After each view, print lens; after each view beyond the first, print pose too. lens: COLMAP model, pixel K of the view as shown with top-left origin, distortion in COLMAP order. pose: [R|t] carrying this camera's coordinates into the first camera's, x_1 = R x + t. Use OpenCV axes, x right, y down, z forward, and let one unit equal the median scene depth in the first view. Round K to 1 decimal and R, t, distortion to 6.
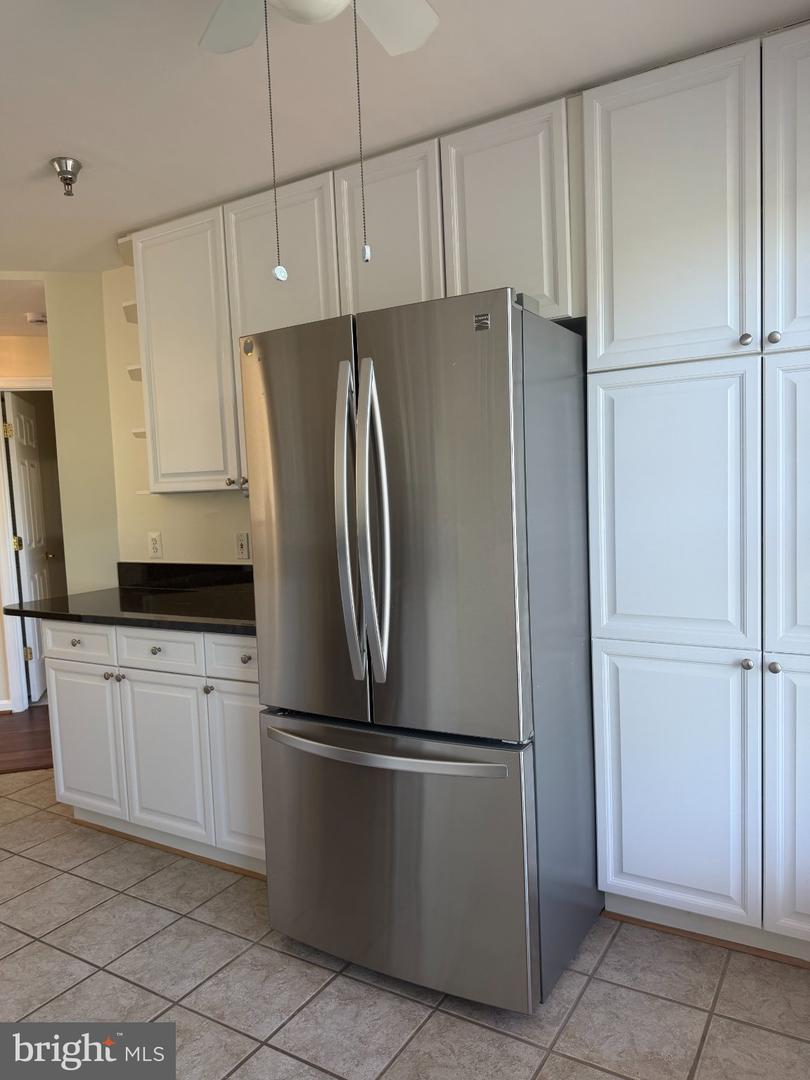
lens RADIAL K [[762.2, 0, 406.9], [0, 762.2, 545.7], [0, 0, 1]] dist [0.038230, -0.042333]
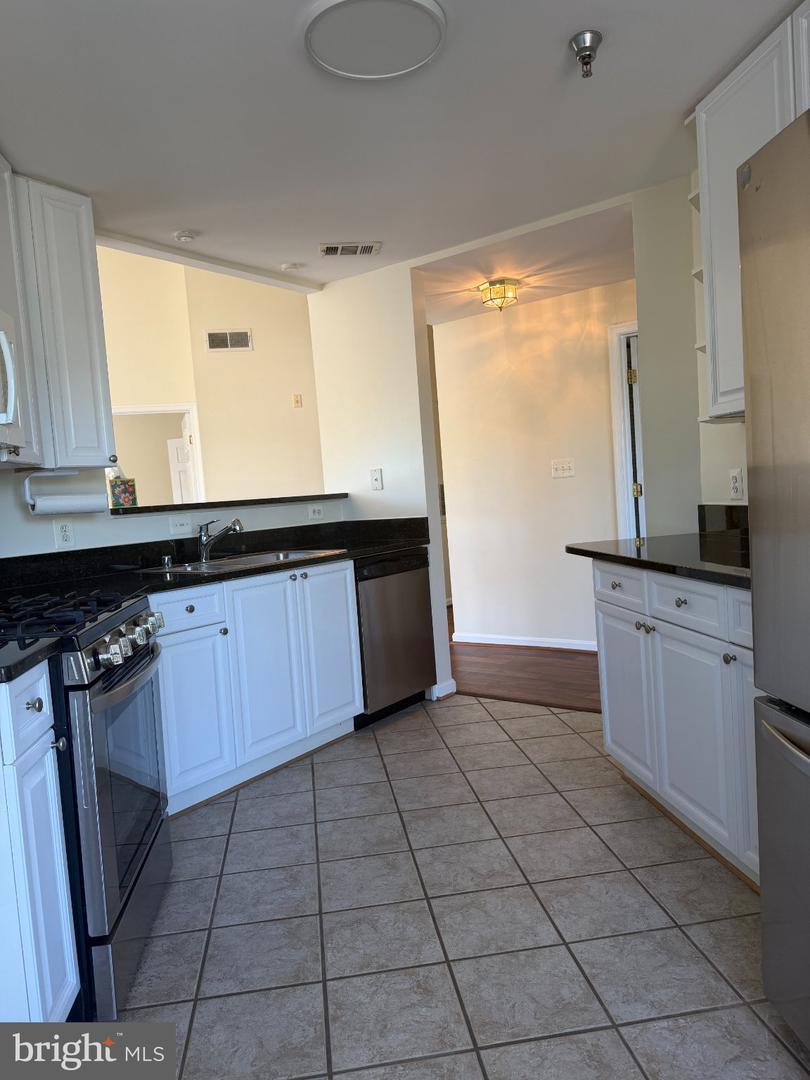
lens RADIAL K [[762.2, 0, 400.0], [0, 762.2, 542.2], [0, 0, 1]] dist [0.038230, -0.042333]
pose [[0.639852, 0.047401, -0.767035, 0.141730], [-0.012774, 0.998614, 0.051056, 0.041632], [0.768392, -0.022870, 0.639571, 0.292472]]
